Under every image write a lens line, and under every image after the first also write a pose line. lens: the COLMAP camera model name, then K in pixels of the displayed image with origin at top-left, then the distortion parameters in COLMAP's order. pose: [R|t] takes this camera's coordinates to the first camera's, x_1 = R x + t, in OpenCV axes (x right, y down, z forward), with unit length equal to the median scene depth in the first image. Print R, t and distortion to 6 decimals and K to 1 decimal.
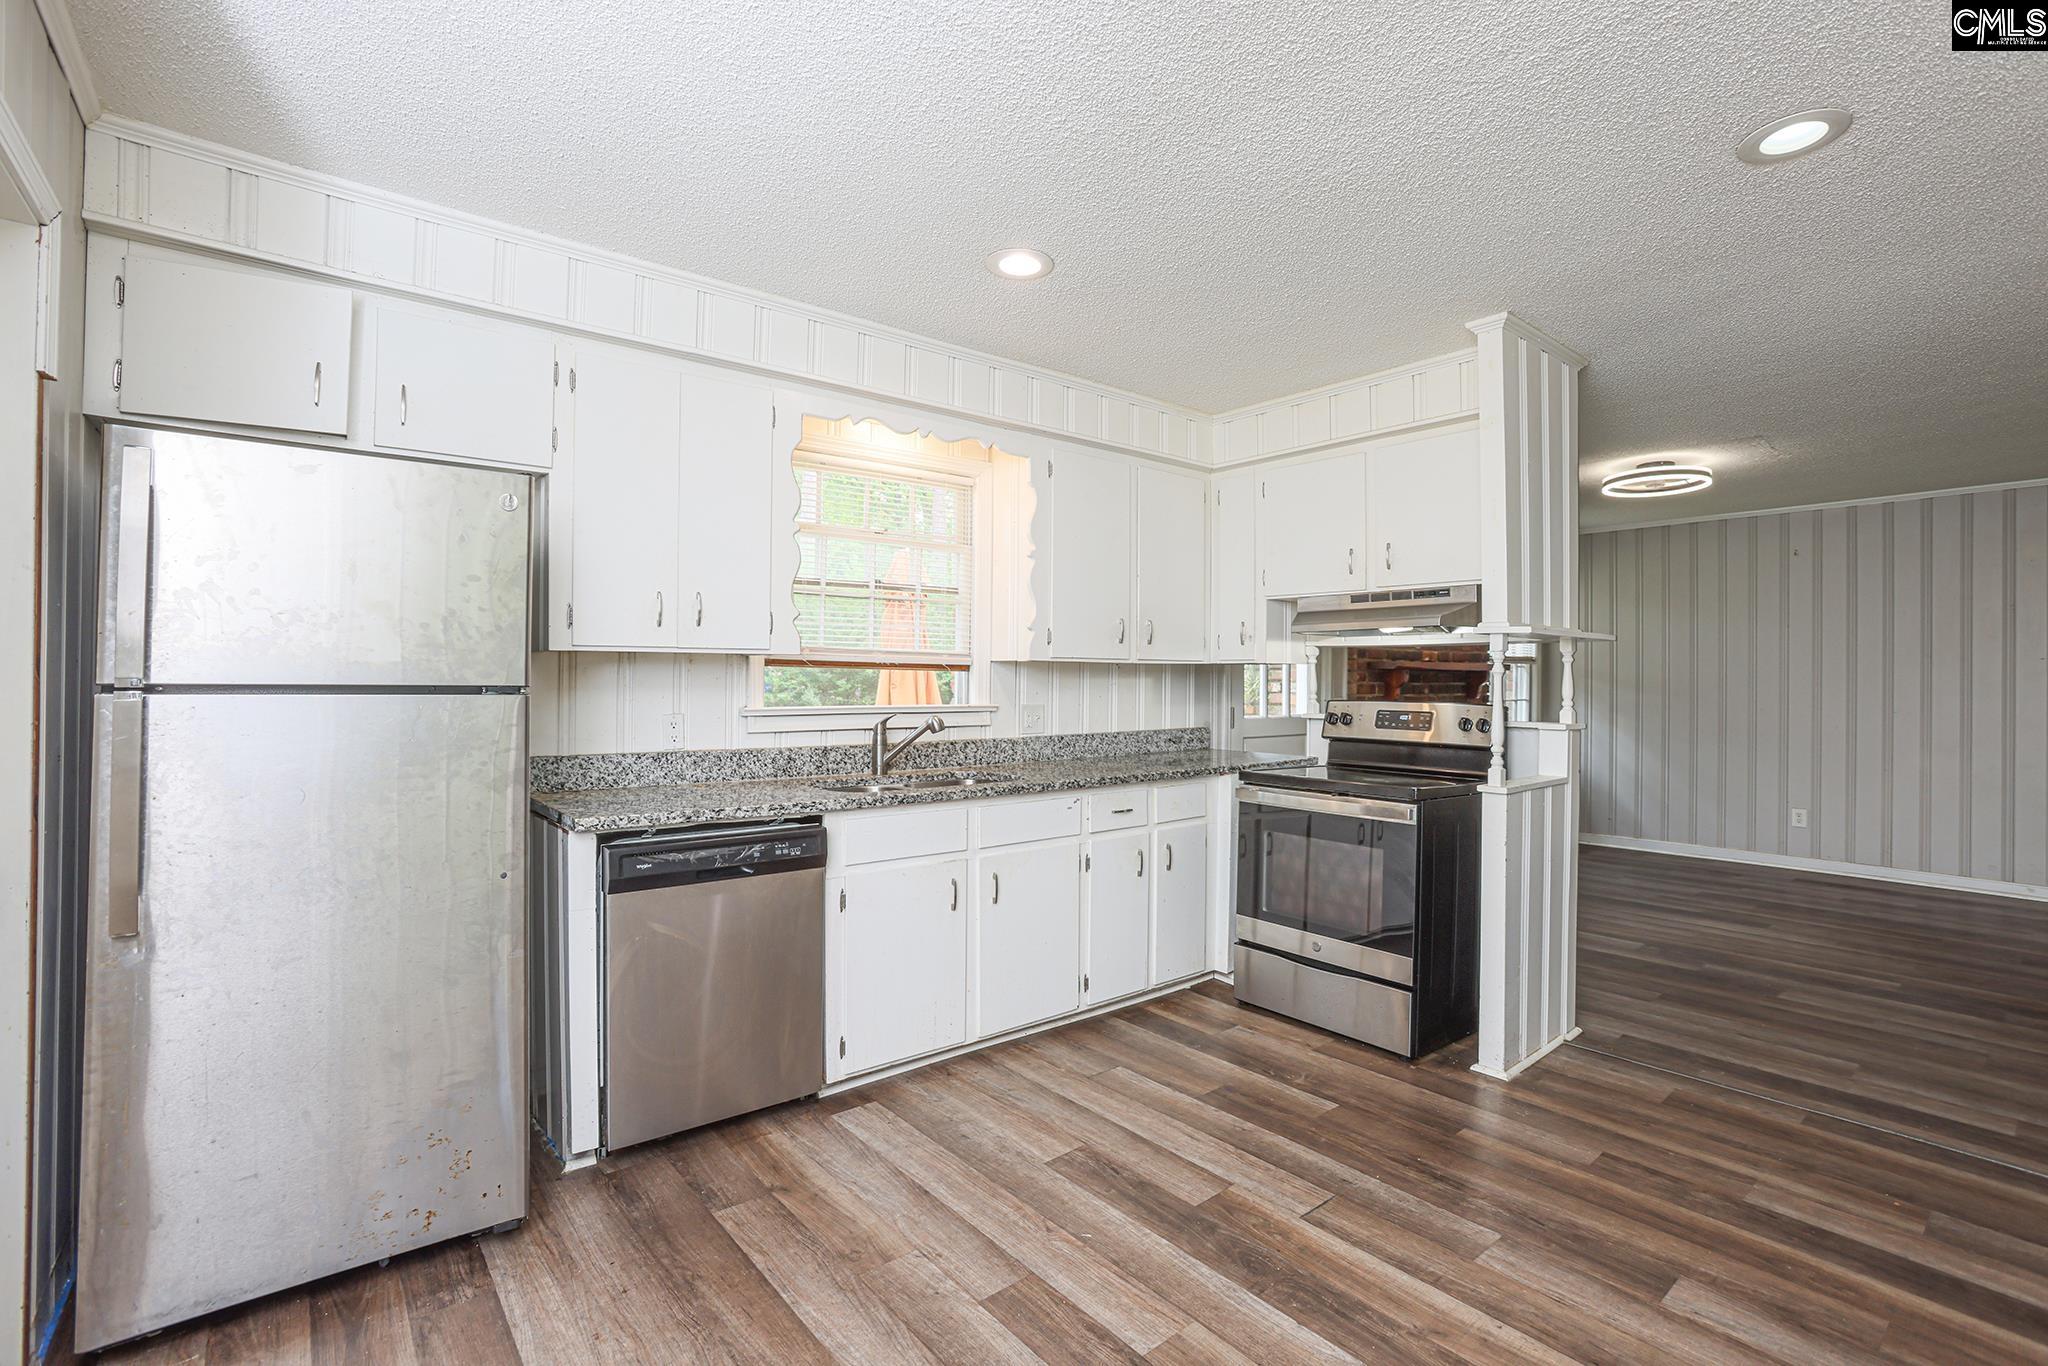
lens RADIAL K [[930.3, 0, 1034.5], [0, 930.3, 674.8], [0, 0, 1]] dist [-0.063043, 0.022932]
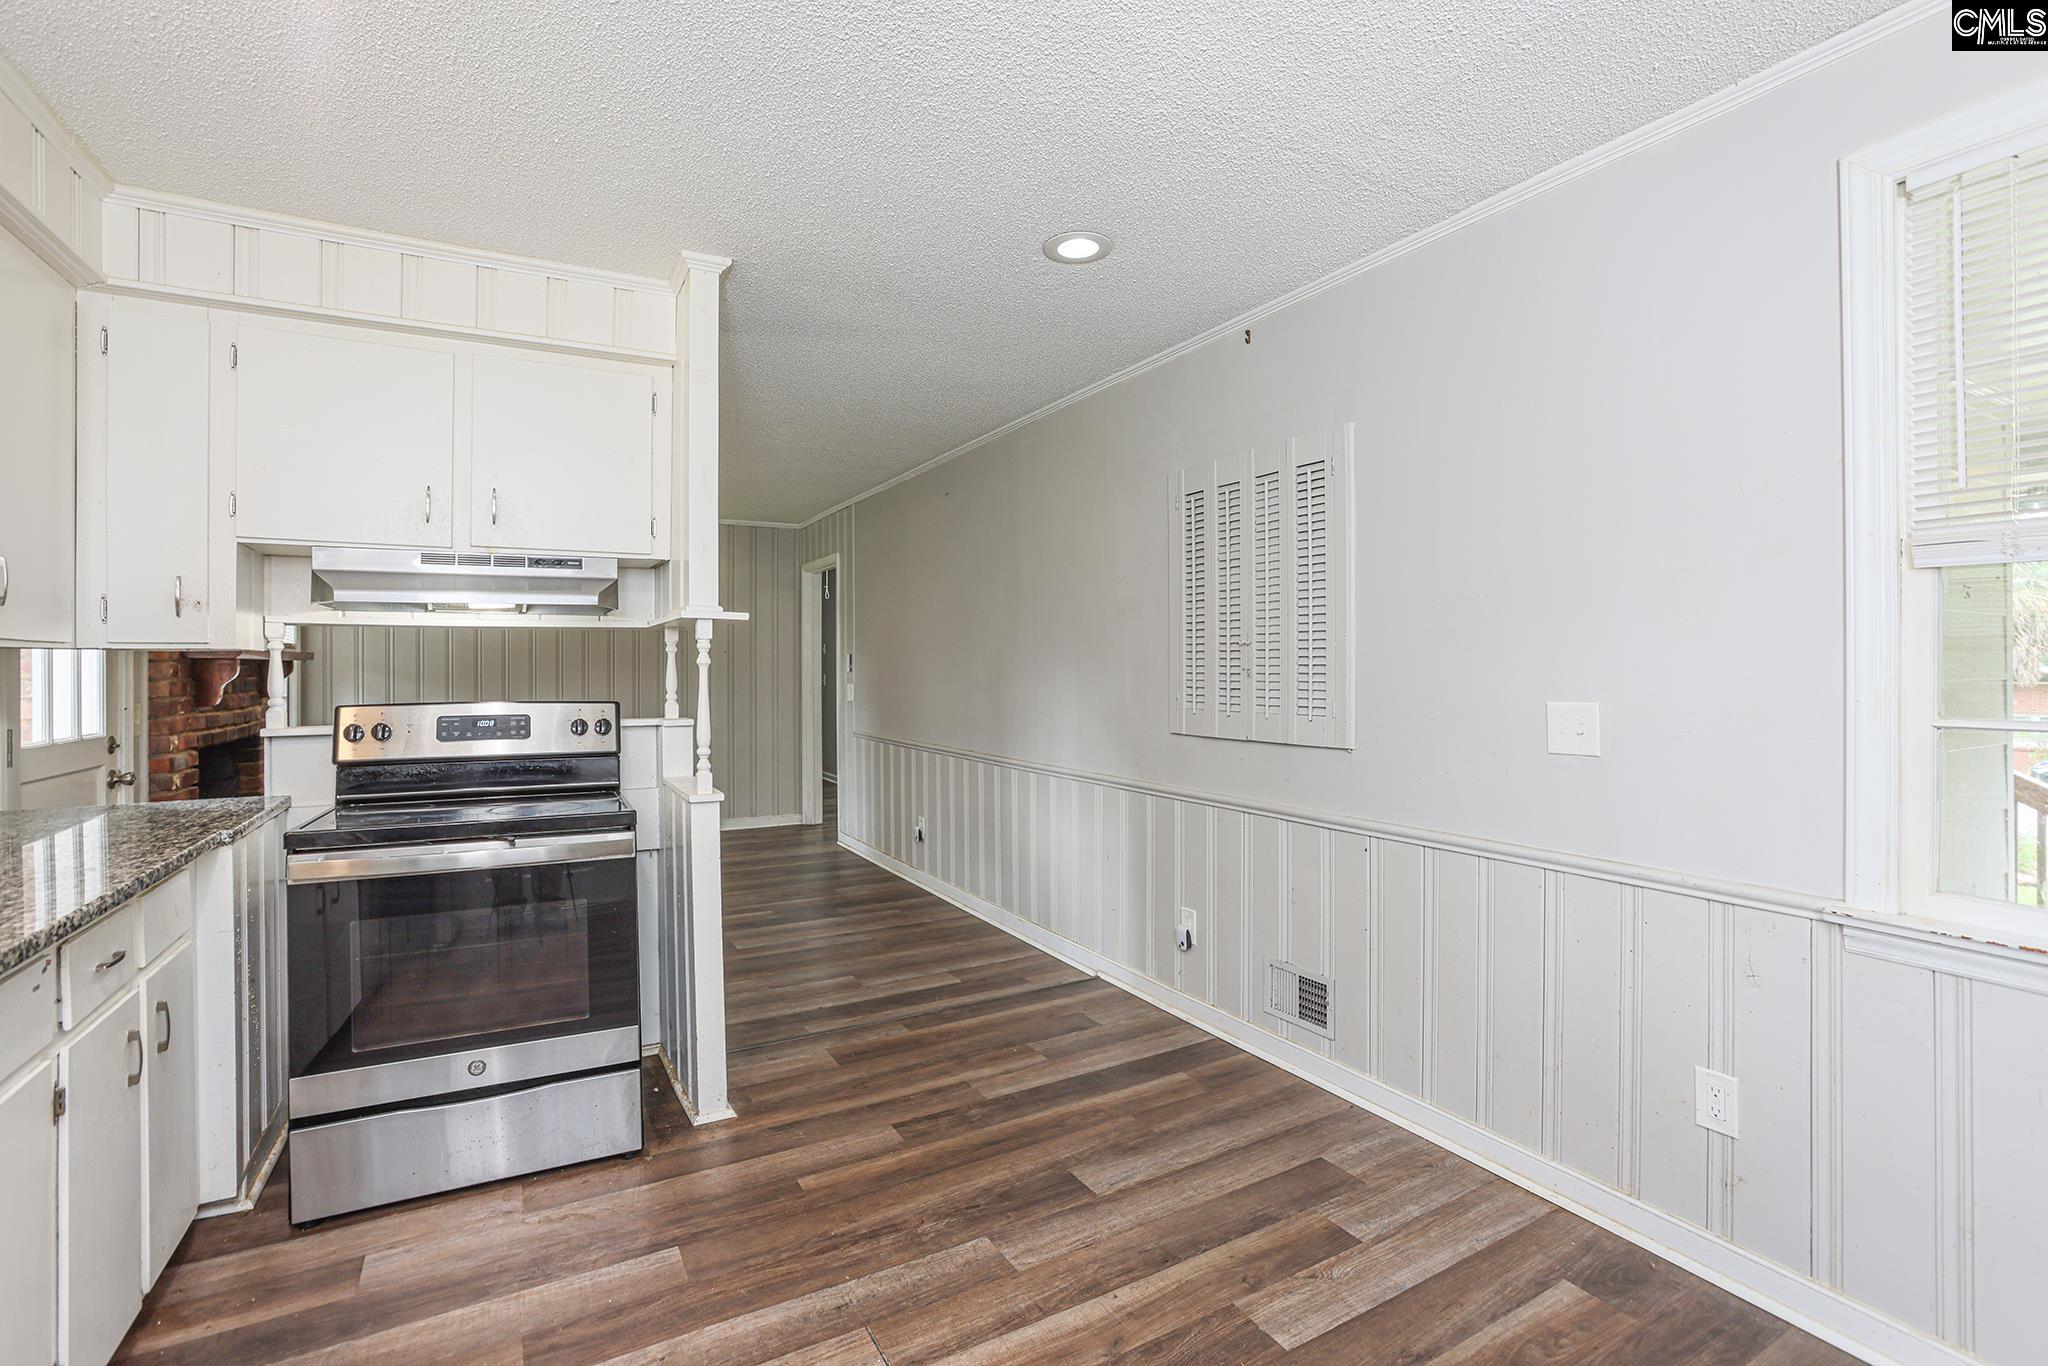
lens RADIAL K [[930.3, 0, 1027.9], [0, 930.3, 666.4], [0, 0, 1]] dist [-0.063043, 0.022932]
pose [[0.174174, -0.006467, 0.984694, -0.335788], [0.003678, 0.999976, 0.005917, -0.004105], [-0.984708, 0.002591, 0.174194, 0.586043]]
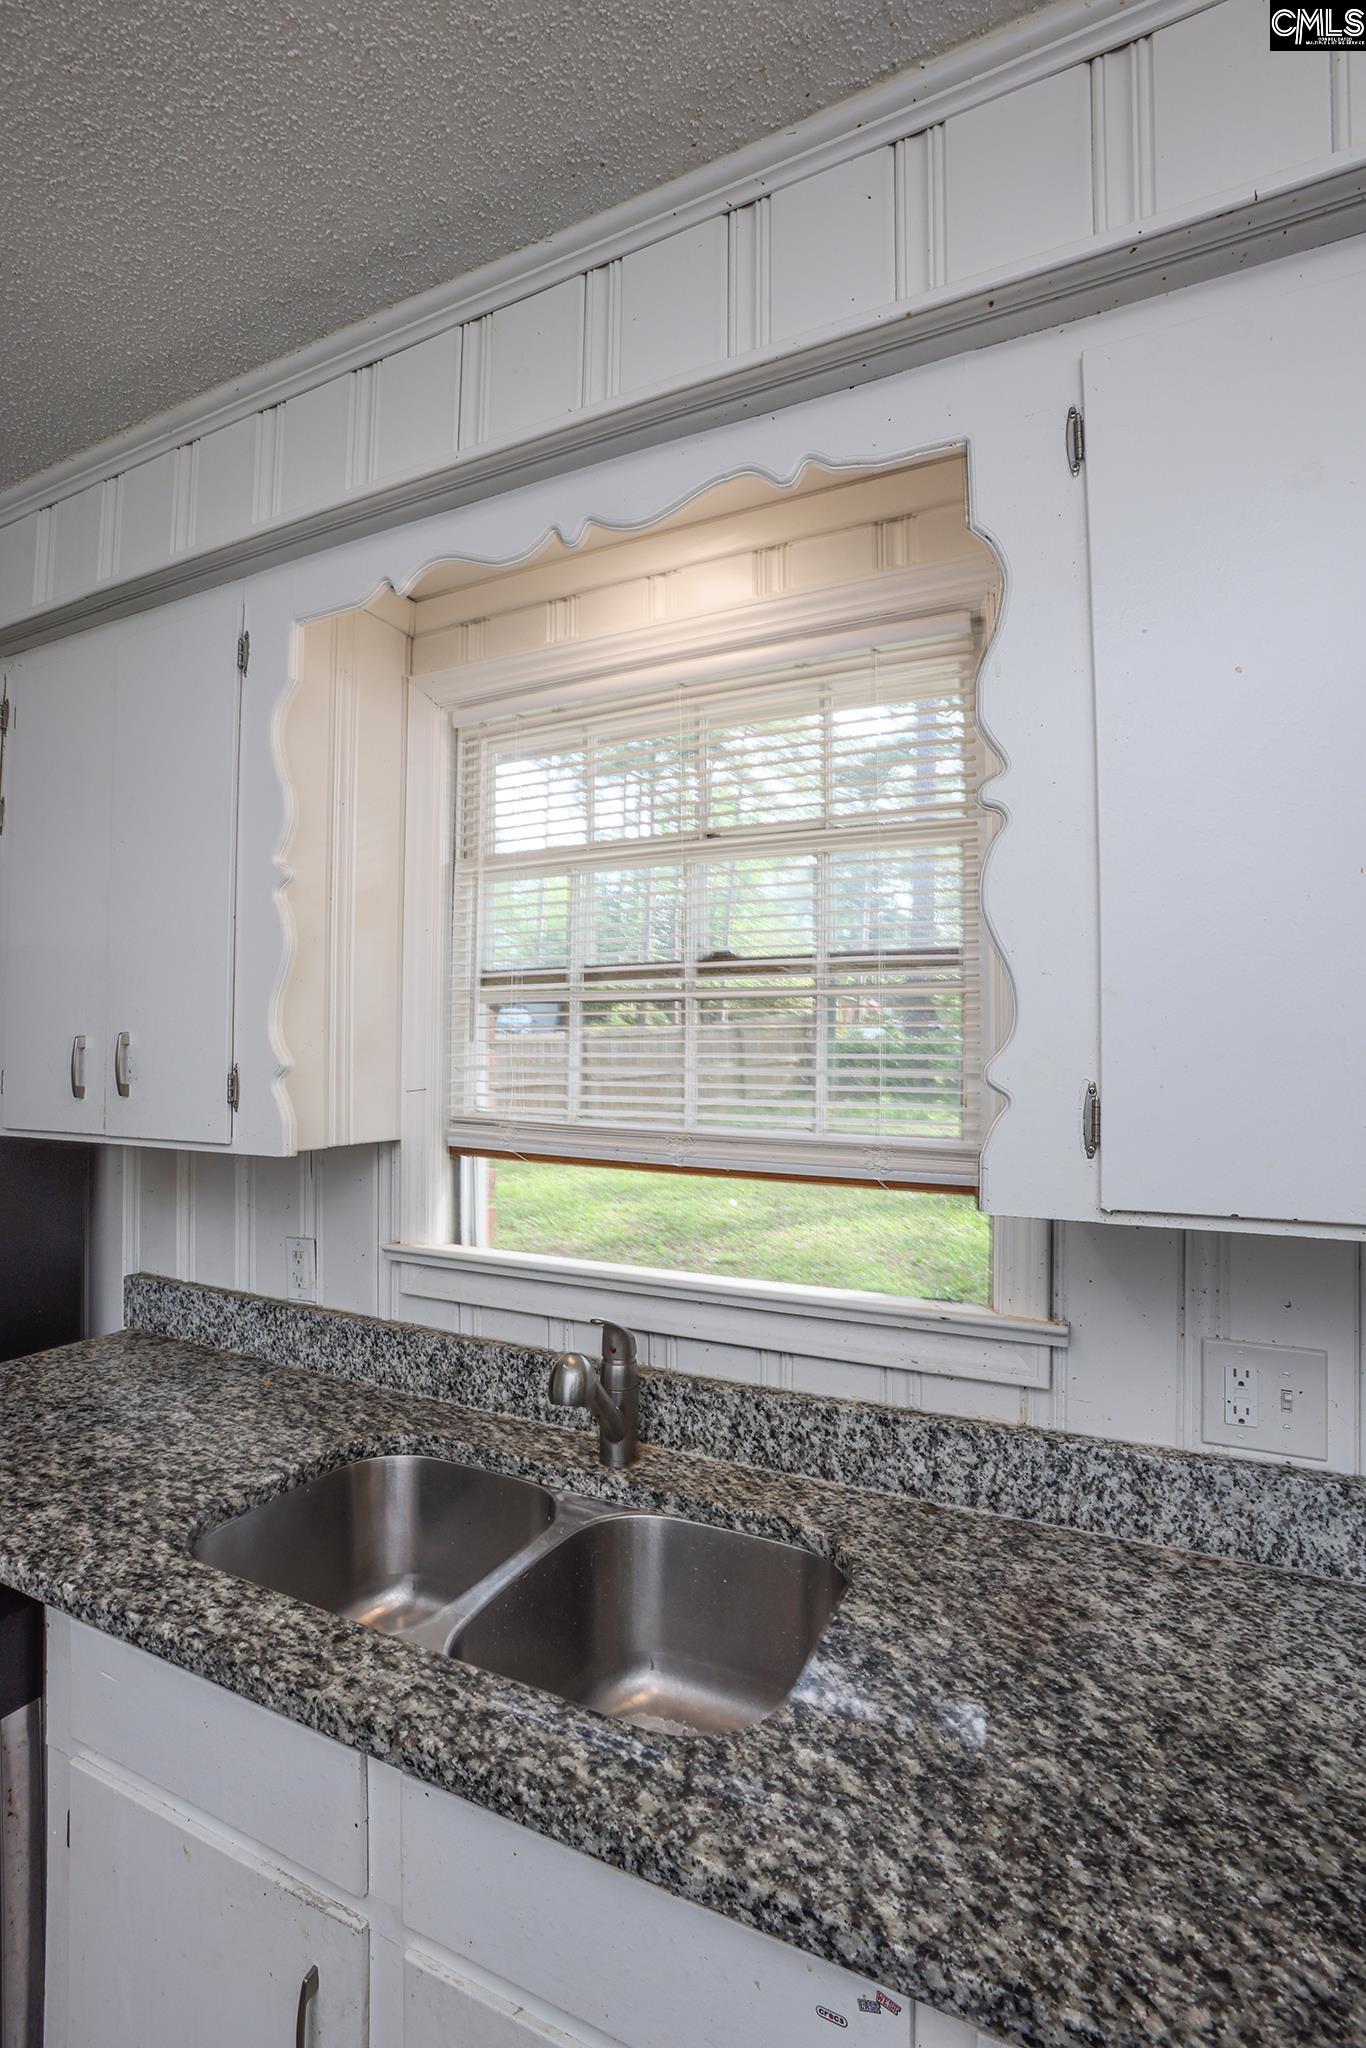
lens RADIAL K [[930.3, 0, 674.0], [0, 930.3, 1024.4], [0, 0, 1]] dist [-0.063043, 0.022932]
pose [[0.427085, -0.026156, -0.903833, 0.247113], [0.002643, 0.999613, -0.027679, -0.080962], [0.904208, 0.009432, 0.426989, 1.096980]]
